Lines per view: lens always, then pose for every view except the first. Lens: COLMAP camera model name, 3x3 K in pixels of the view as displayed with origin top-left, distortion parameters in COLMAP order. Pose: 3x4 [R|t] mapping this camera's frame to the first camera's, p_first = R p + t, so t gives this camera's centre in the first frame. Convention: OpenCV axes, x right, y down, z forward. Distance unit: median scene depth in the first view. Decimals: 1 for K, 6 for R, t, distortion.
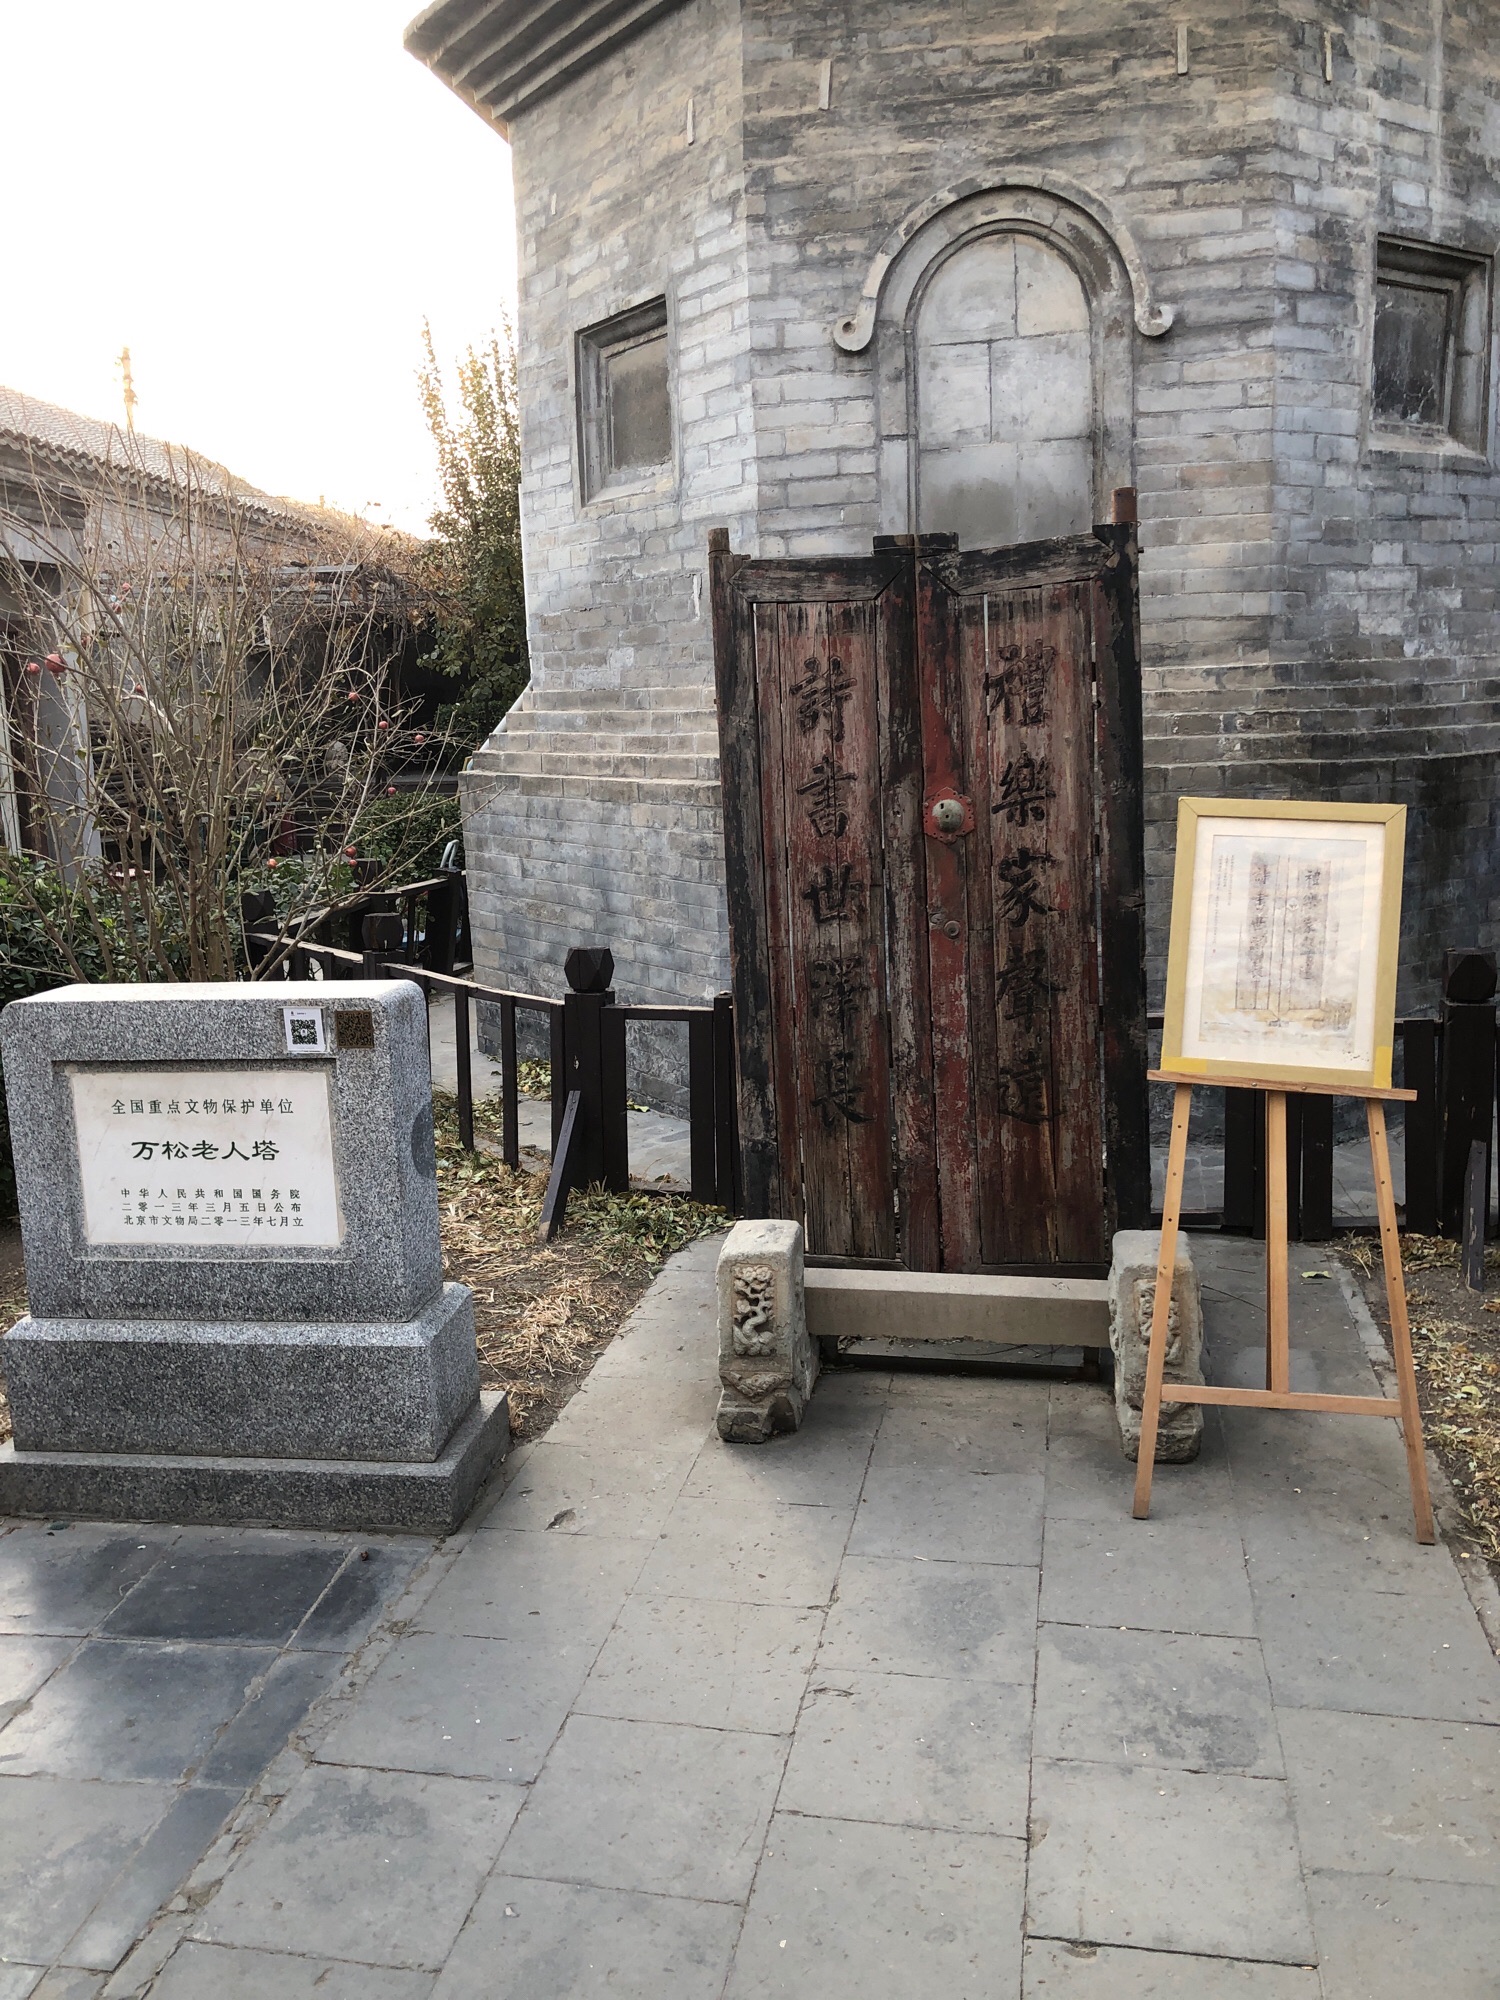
lens RADIAL K [[1649.8, 0, 671.6], [0, 1649.8, 943.7], [0, 0, 1]] dist [0.032870, -0.002048]
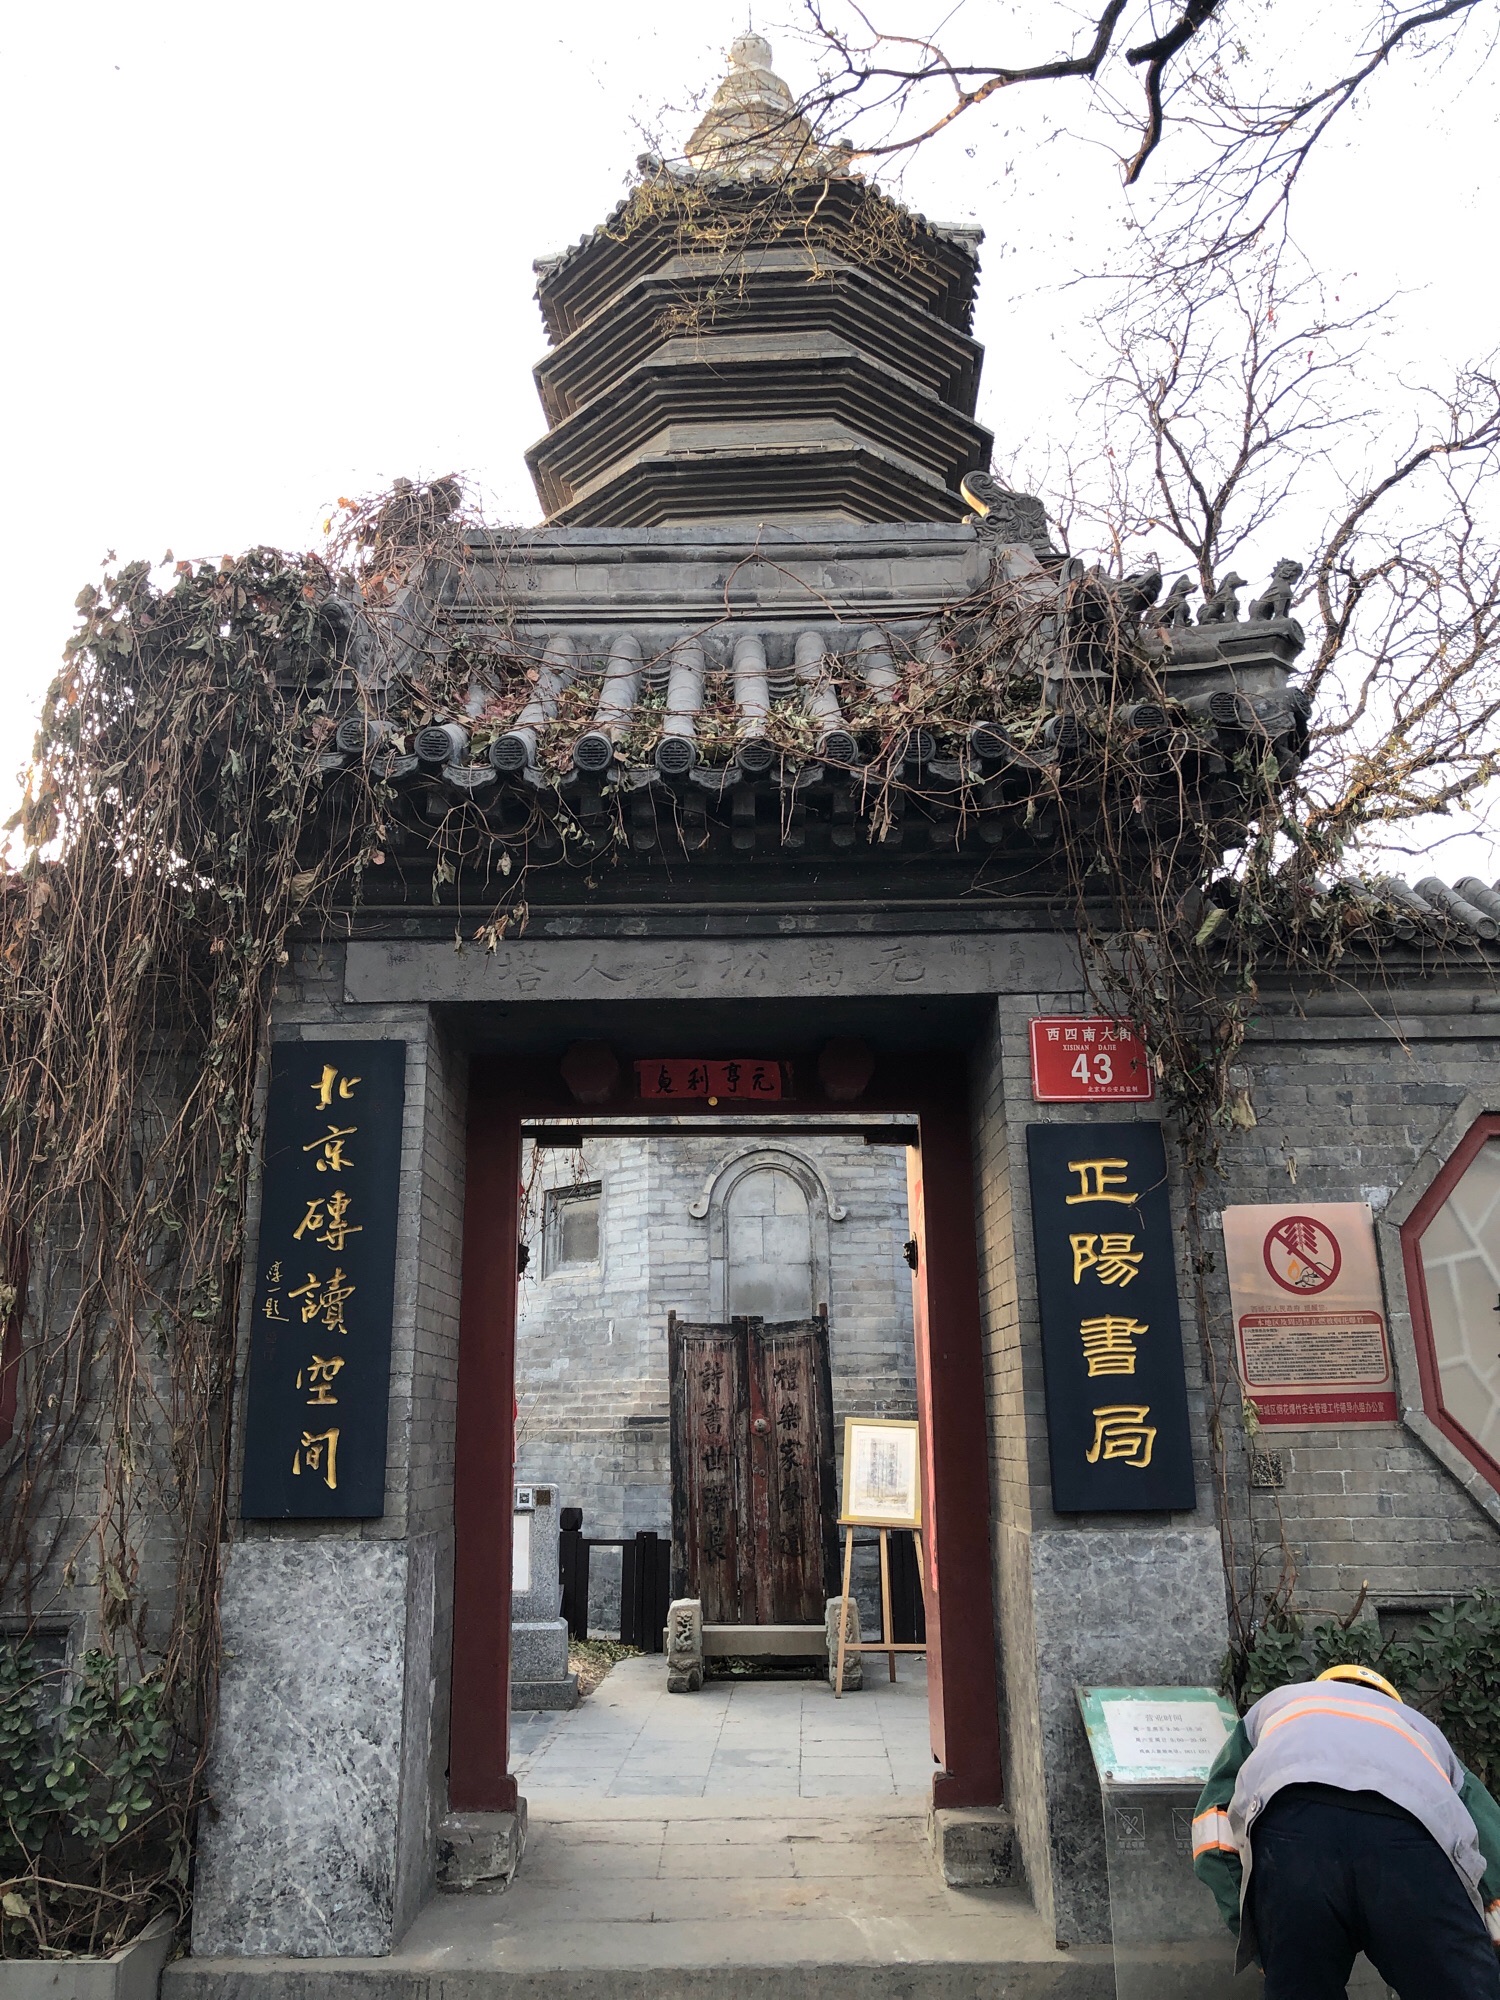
lens RADIAL K [[1527.1, 0, 750.0], [0, 1527.1, 1000.0], [0, 0, 1]] dist [0.007288, -0.003664]
pose [[0.978726, 0.079273, 0.189237, -0.328762], [0.004289, 0.914236, -0.405160, 0.262893], [-0.205125, 0.397353, 0.894447, -1.297872]]
